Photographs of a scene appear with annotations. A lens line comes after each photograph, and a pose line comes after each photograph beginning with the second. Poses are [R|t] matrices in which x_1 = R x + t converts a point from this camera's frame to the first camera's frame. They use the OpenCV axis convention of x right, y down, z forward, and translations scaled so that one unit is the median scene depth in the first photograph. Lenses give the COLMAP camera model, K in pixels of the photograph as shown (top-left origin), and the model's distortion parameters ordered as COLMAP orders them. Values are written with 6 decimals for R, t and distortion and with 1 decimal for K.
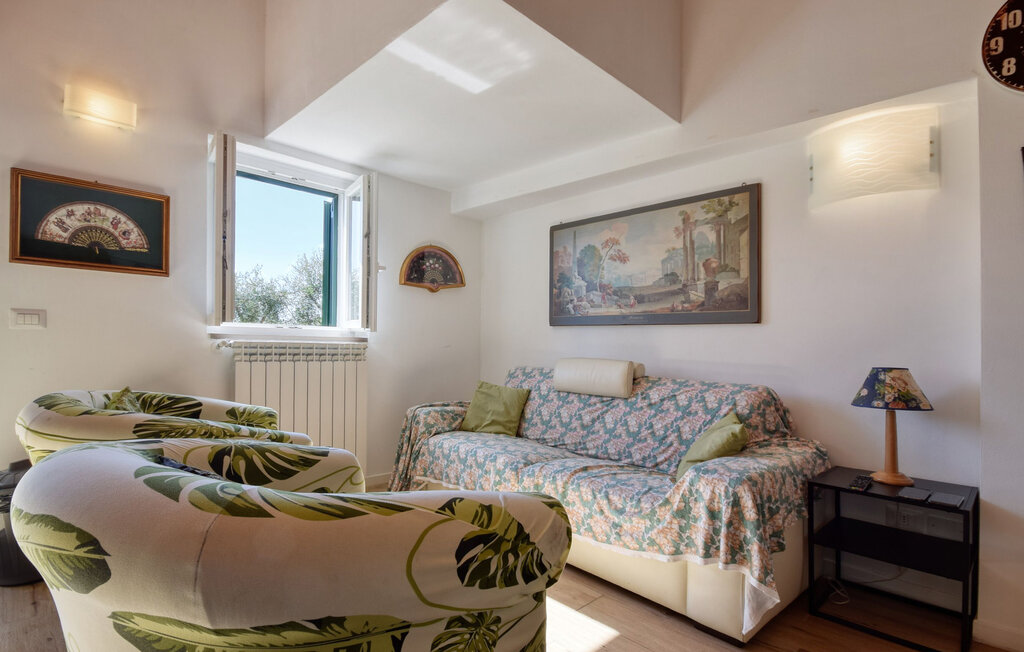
lens RADIAL K [[507.8, 0, 514.6], [0, 507.8, 368.0], [0, 0, 1]] dist [0.000658, 0.000677]
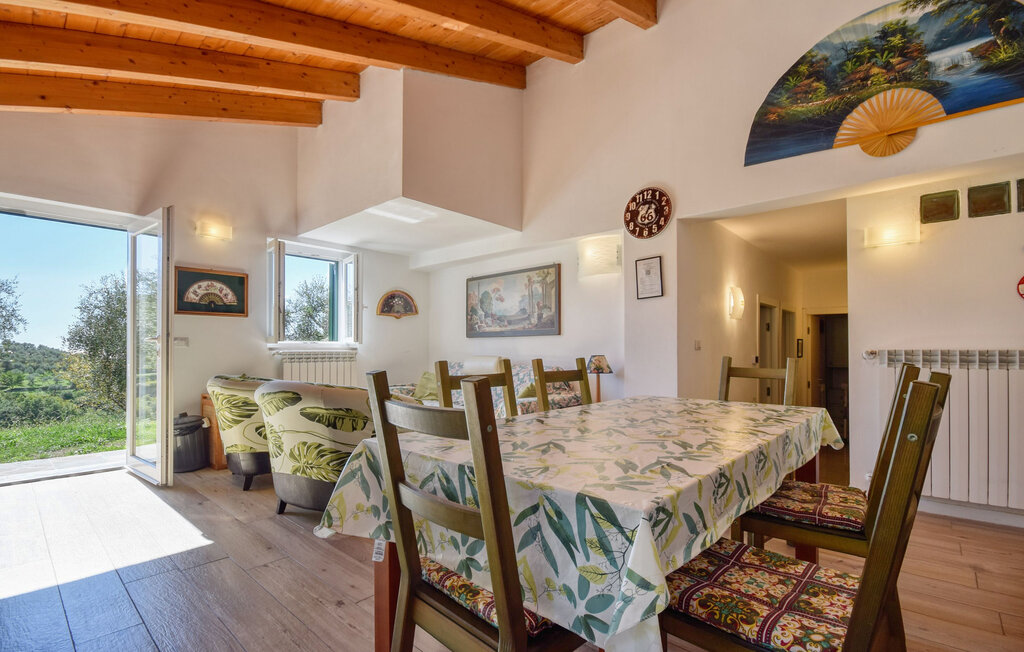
lens RADIAL K [[464.9, 0, 514.6], [0, 464.9, 345.1], [0, 0, 1]] dist [-0.003990, -0.000828]
pose [[0.998701, -0.025665, 0.044022, 0.207192], [0.028113, 0.998038, -0.055943, 0.042004], [-0.042500, 0.057108, 0.997463, -0.707180]]
